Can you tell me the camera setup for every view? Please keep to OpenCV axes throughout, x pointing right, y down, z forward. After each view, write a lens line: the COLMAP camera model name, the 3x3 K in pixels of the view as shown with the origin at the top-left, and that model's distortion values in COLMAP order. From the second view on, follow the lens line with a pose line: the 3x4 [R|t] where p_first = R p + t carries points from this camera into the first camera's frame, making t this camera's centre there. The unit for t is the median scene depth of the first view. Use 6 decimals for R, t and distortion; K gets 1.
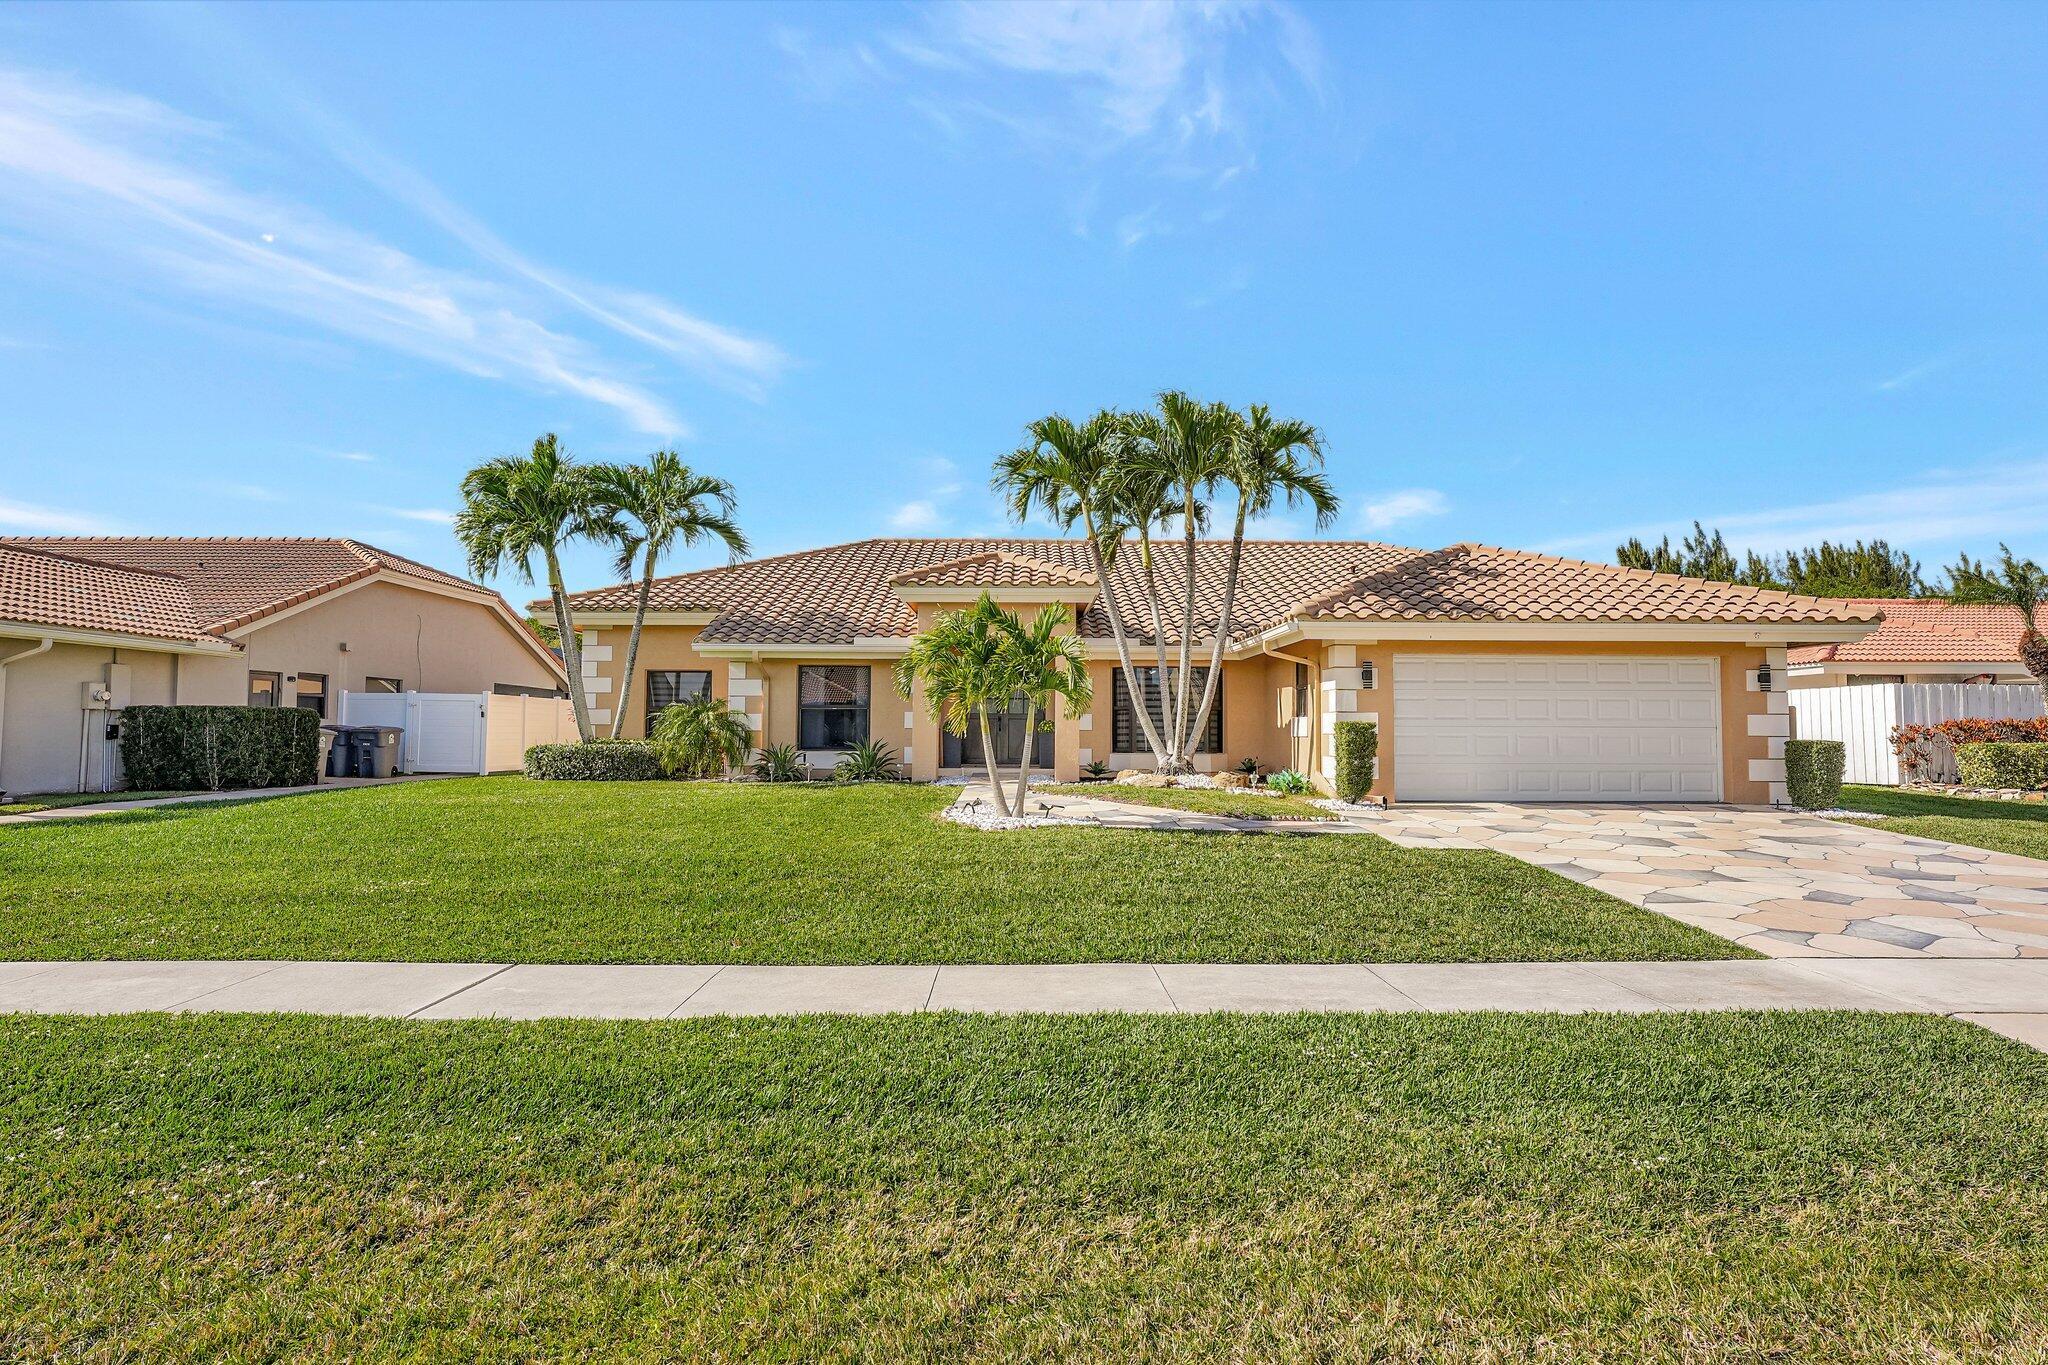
lens RADIAL K [[995.7, 0, 1020.9], [0, 995.7, 684.0], [0, 0, 1]] dist [0.000152, 0.000119]
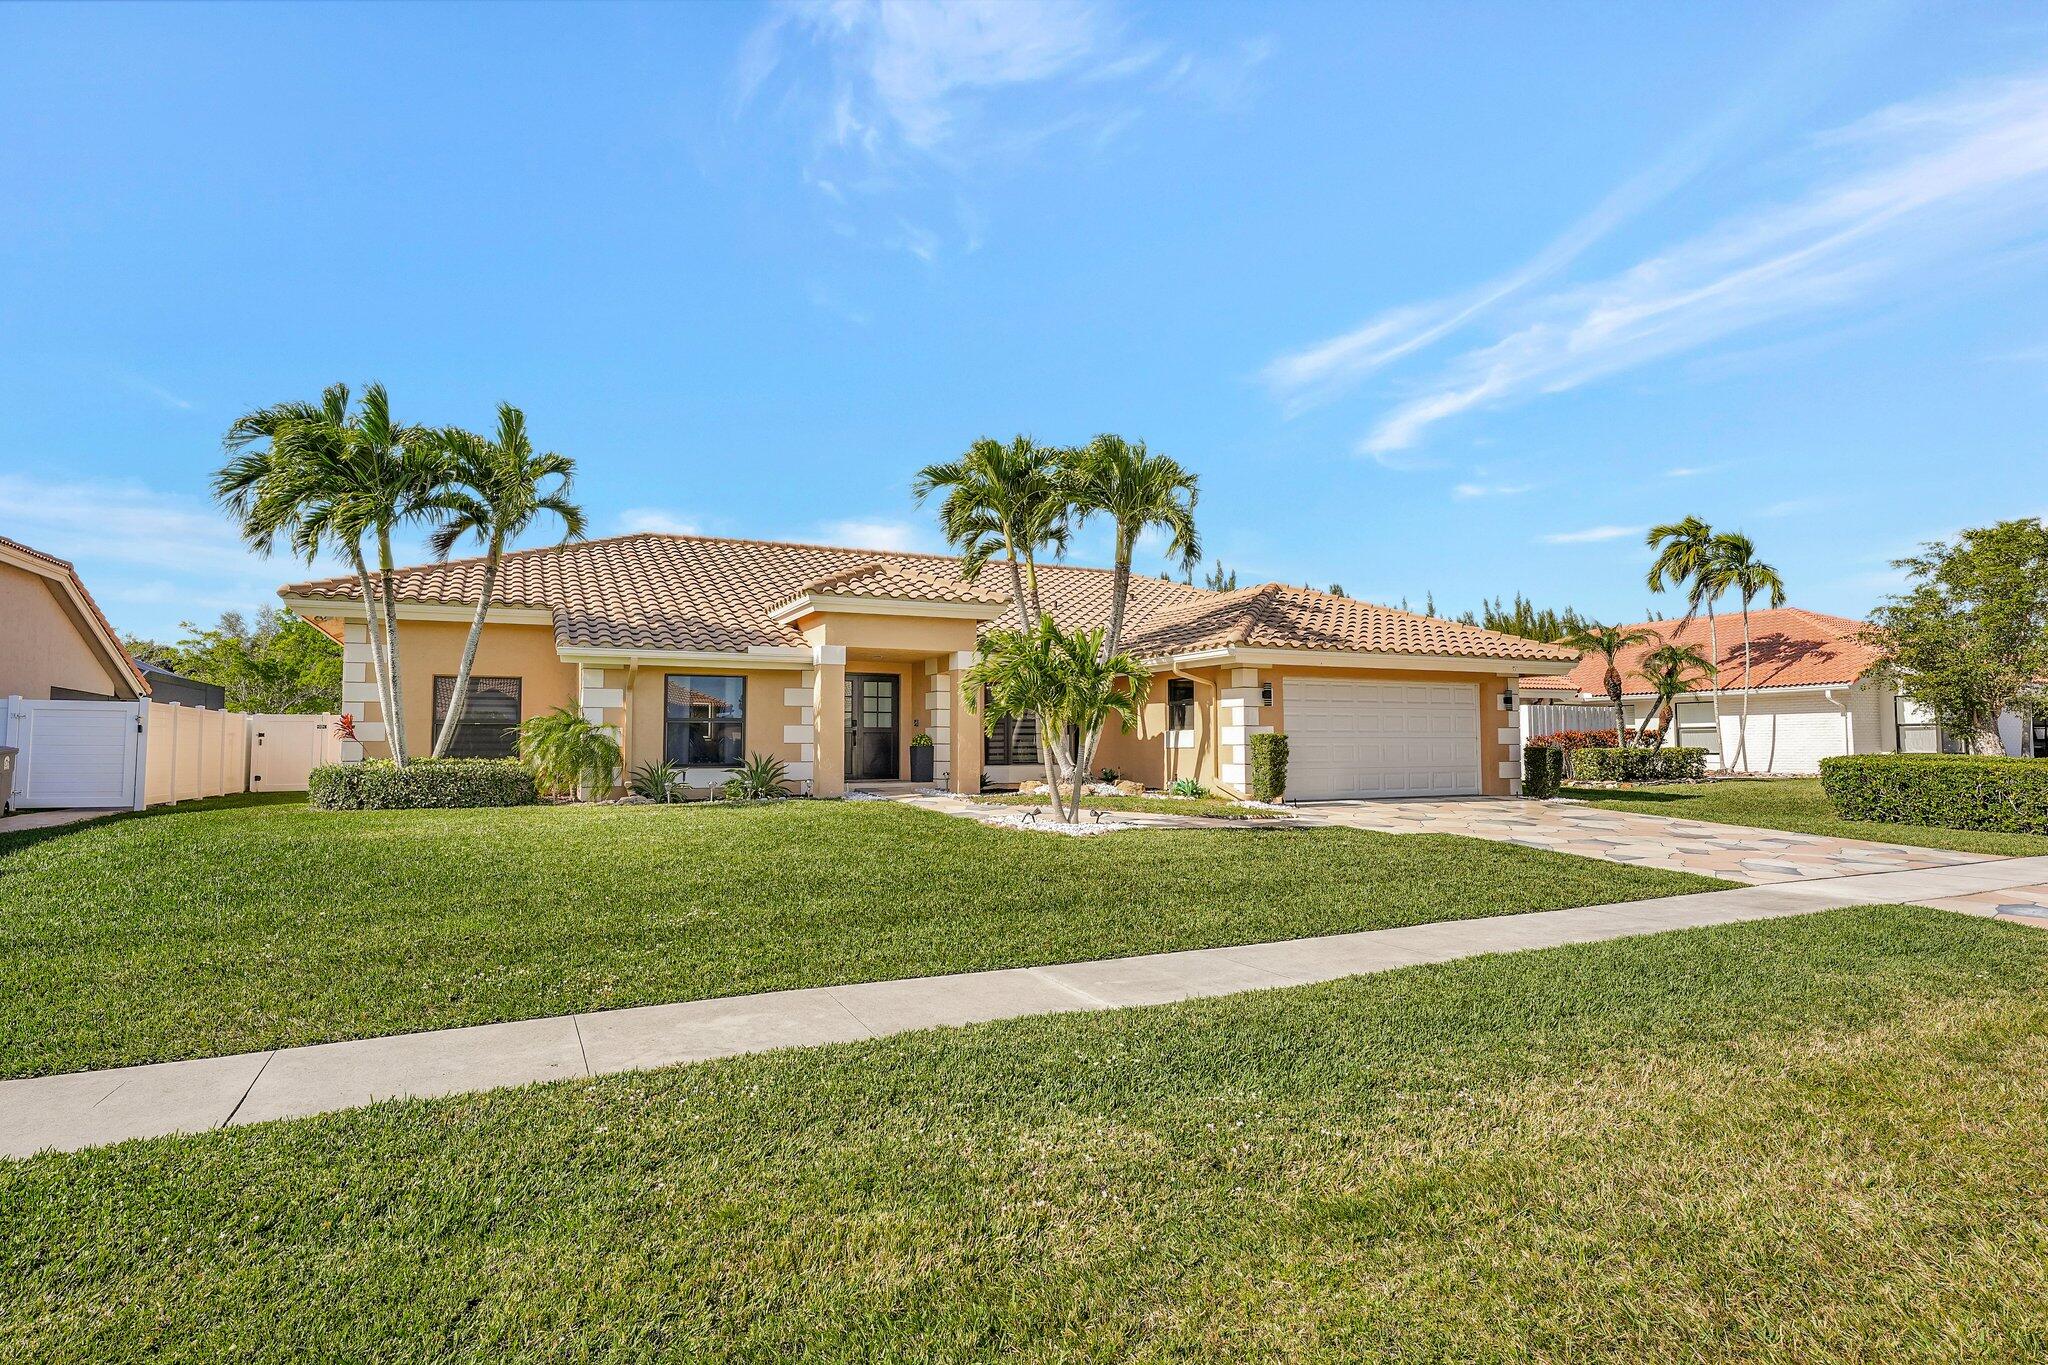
lens RADIAL K [[1053.3, 0, 1023.3], [0, 1053.3, 675.8], [0, 0, 1]] dist [0.003499, 0.000220]
pose [[0.907366, 0.020536, 0.419840, -0.362217], [-0.012186, 0.999671, -0.022563, 0.000660], [-0.420166, 0.015357, 0.907317, -0.005301]]
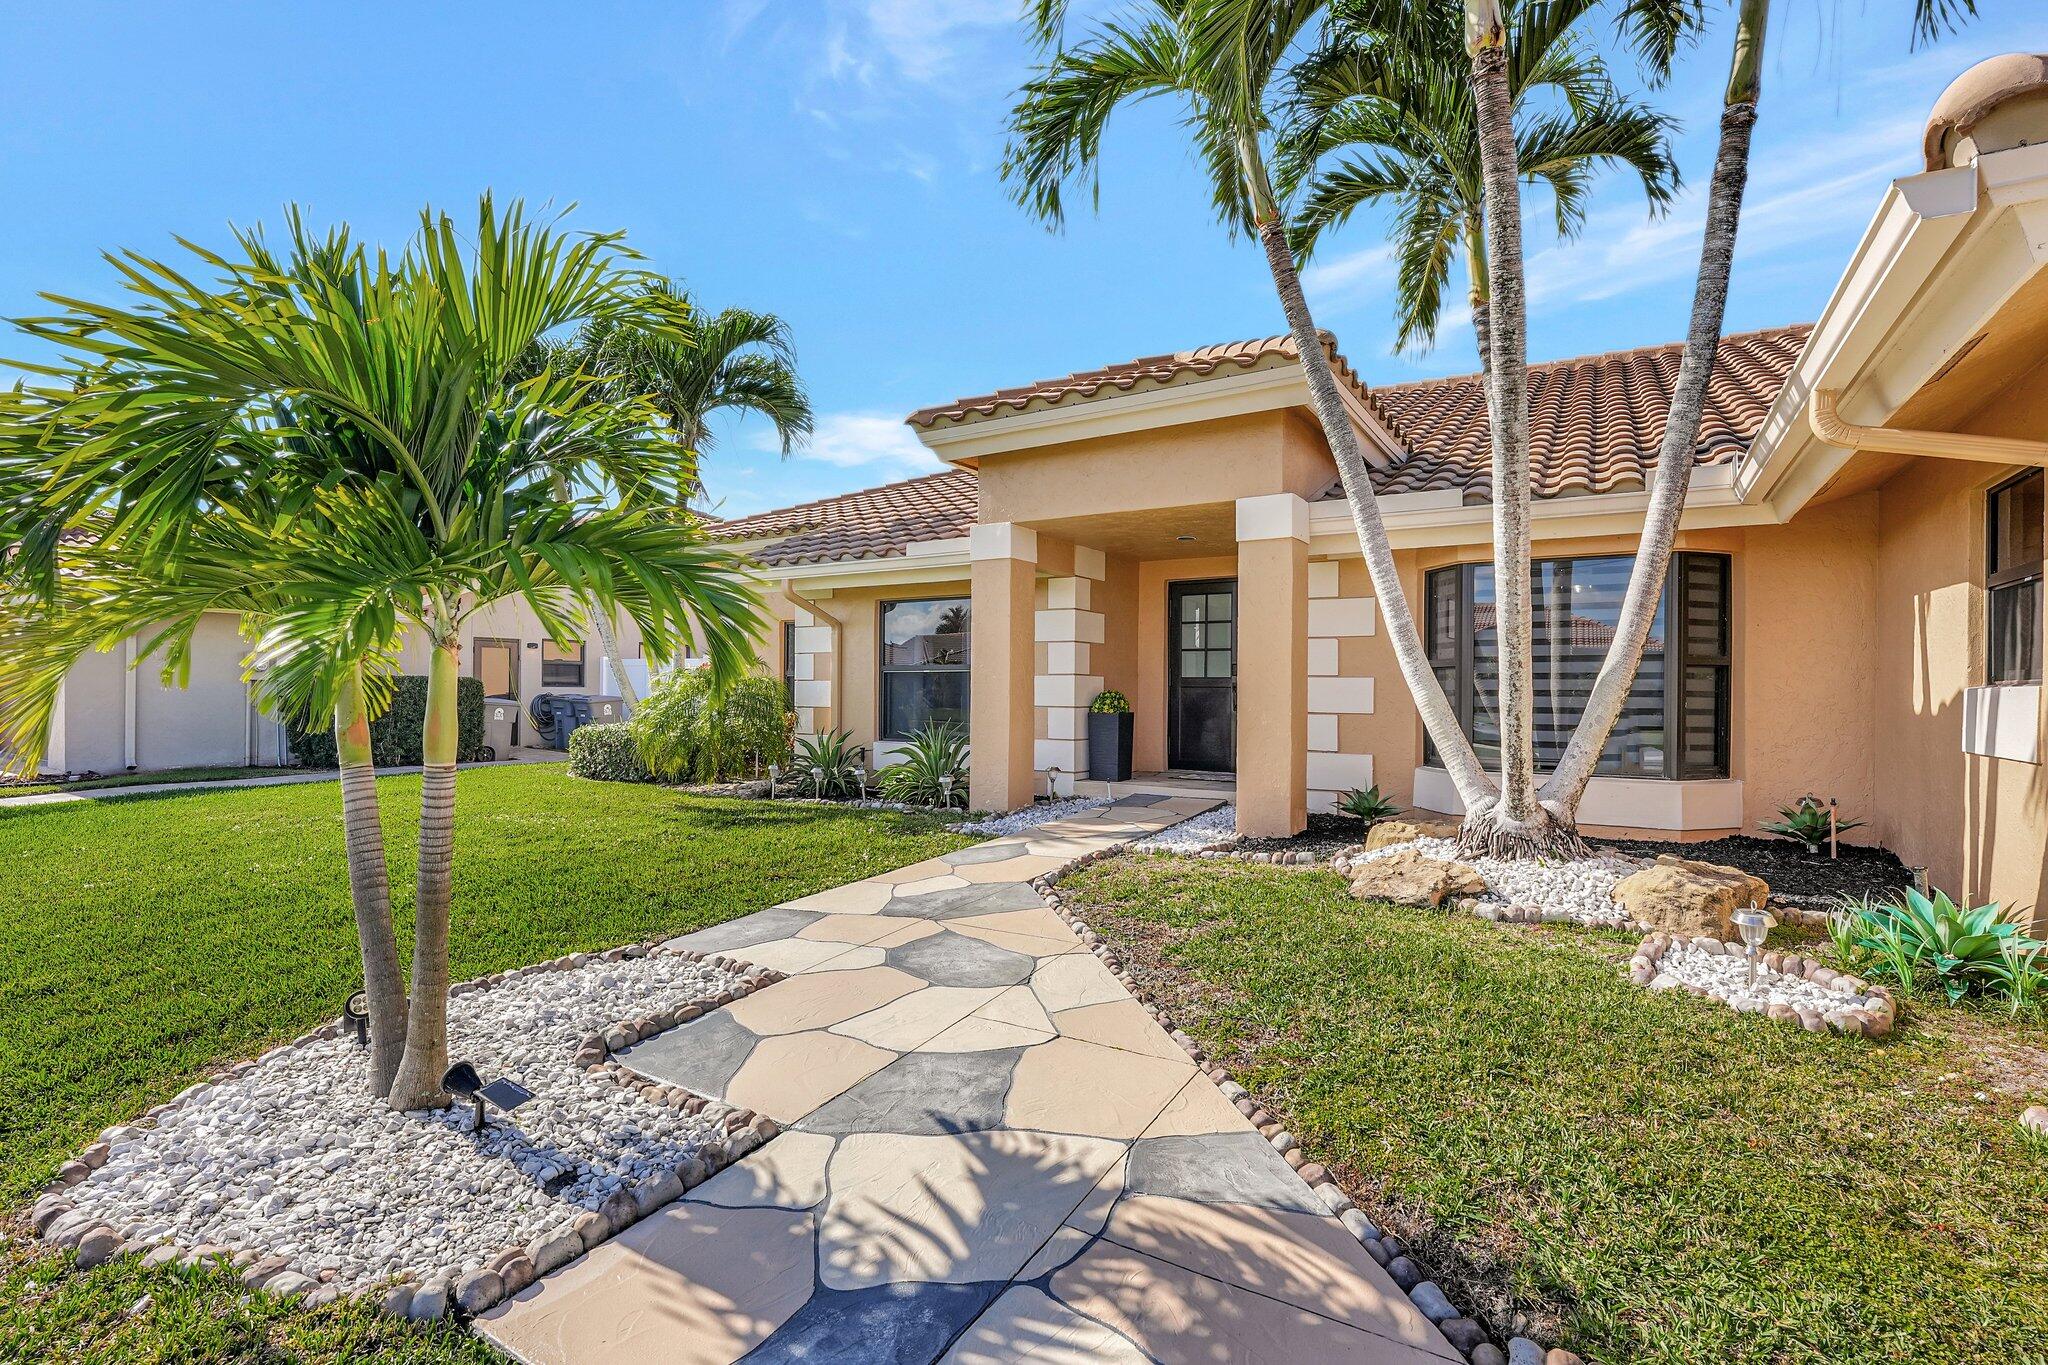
lens RADIAL K [[963.0, 0, 1023.3], [0, 963.0, 681.5], [0, 0, 1]] dist [-0.041593, -0.000429]
pose [[0.835232, -0.008035, -0.549839, 0.184689], [0.030736, 0.999012, 0.032090, 0.016997], [0.549038, -0.043702, 0.834654, 0.614565]]
